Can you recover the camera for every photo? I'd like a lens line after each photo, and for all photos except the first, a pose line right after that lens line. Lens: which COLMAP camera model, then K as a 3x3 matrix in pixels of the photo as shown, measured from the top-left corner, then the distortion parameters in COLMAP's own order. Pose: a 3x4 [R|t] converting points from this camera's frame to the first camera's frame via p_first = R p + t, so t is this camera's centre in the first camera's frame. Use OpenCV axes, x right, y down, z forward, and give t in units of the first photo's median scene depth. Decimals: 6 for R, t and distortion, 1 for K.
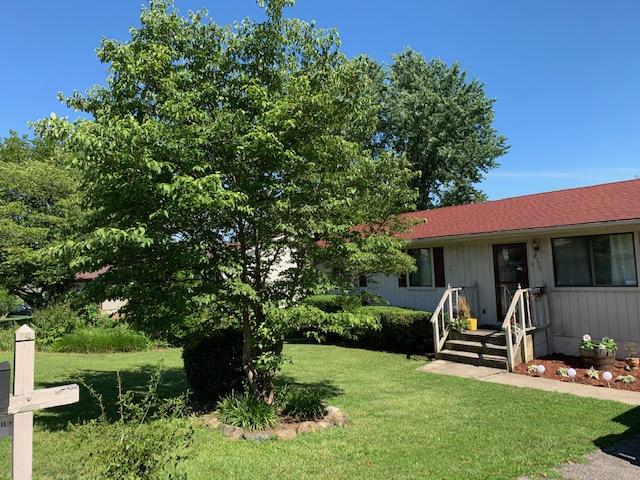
lens RADIAL K [[506.8, 0, 309.6], [0, 506.8, 232.9], [0, 0, 1]] dist [0.007448, -0.003938]
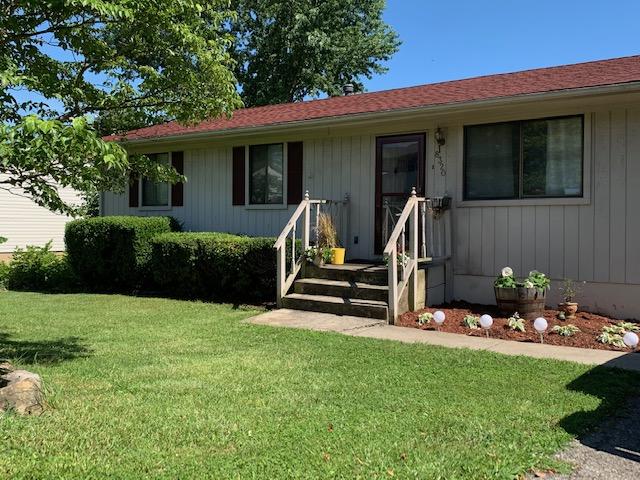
lens RADIAL K [[621.0, 0, 320.0], [0, 621.0, 240.0], [0, 0, 1]] dist [0.131540, -0.370209]
pose [[0.960593, 0.046198, 0.274093, 0.096567], [-0.067677, 0.995289, 0.069429, 0.122951], [-0.269594, -0.085243, 0.959194, 0.296673]]
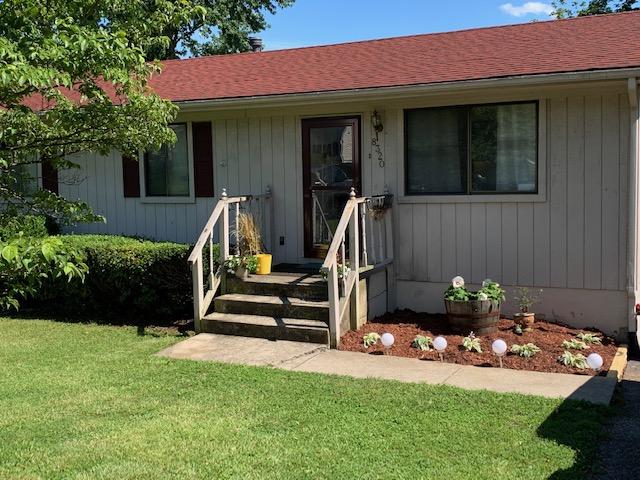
lens RADIAL K [[763.5, 0, 320.0], [0, 763.5, 240.0], [0, 0, 1]] dist [0.252170, -1.016209]
pose [[0.909400, -0.010284, 0.415794, 0.041351], [-0.047780, 0.990493, 0.129000, 0.053027], [-0.413168, -0.137180, 0.900263, 0.277851]]
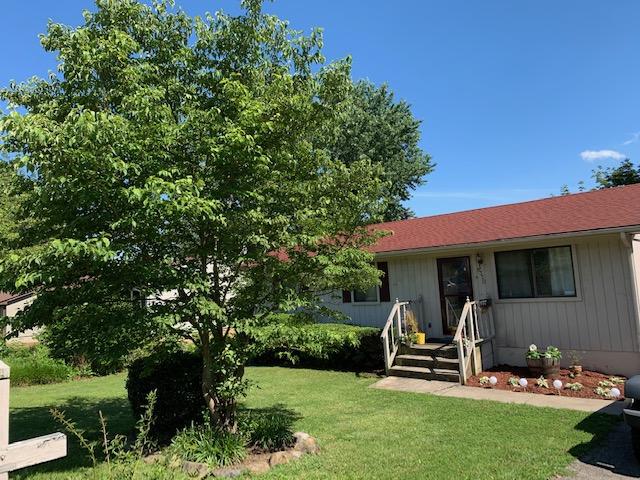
lens RADIAL K [[506.8, 0, 309.6], [0, 506.8, 232.9], [0, 0, 1]] dist [0.007448, -0.003938]
pose [[0.987091, -0.002484, 0.160143, -0.062217], [0.008262, 0.999338, -0.035423, 0.006750], [-0.159949, 0.036289, 0.986458, 0.048032]]
